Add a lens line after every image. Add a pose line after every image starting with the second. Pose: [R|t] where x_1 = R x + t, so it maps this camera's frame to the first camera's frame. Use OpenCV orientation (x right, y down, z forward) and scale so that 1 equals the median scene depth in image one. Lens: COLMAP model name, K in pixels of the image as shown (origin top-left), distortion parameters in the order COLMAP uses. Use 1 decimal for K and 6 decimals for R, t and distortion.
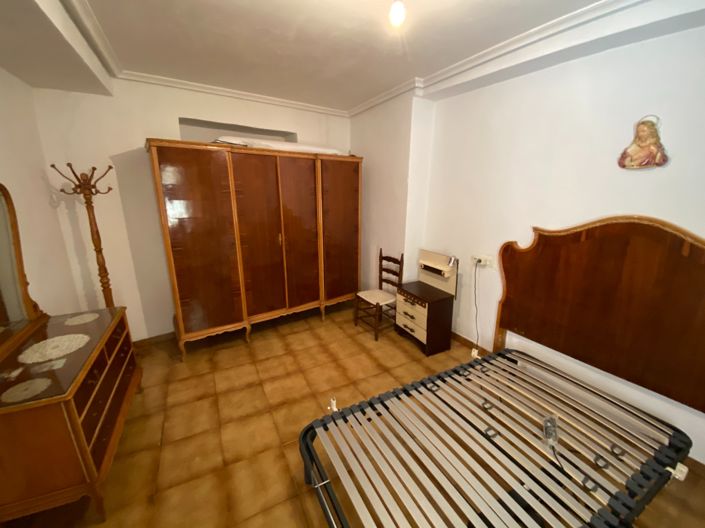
lens RADIAL K [[279.2, 0, 352.3], [0, 279.2, 264.9], [0, 0, 1]] dist [-0.018276, -0.002265]
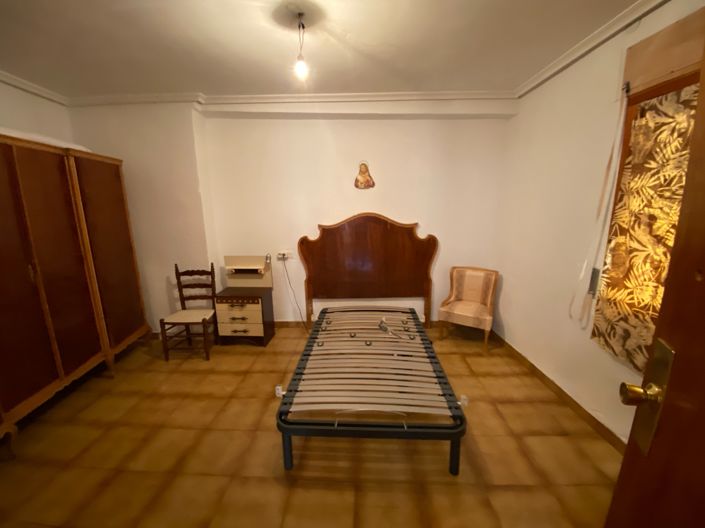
lens RADIAL K [[279.2, 0, 357.5], [0, 279.2, 263.1], [0, 0, 1]] dist [-0.018276, -0.002265]
pose [[0.492899, -0.171339, 0.853049, -0.432352], [0.227645, 0.971663, 0.063628, 0.014676], [-0.839779, 0.162830, 0.517936, 0.060920]]
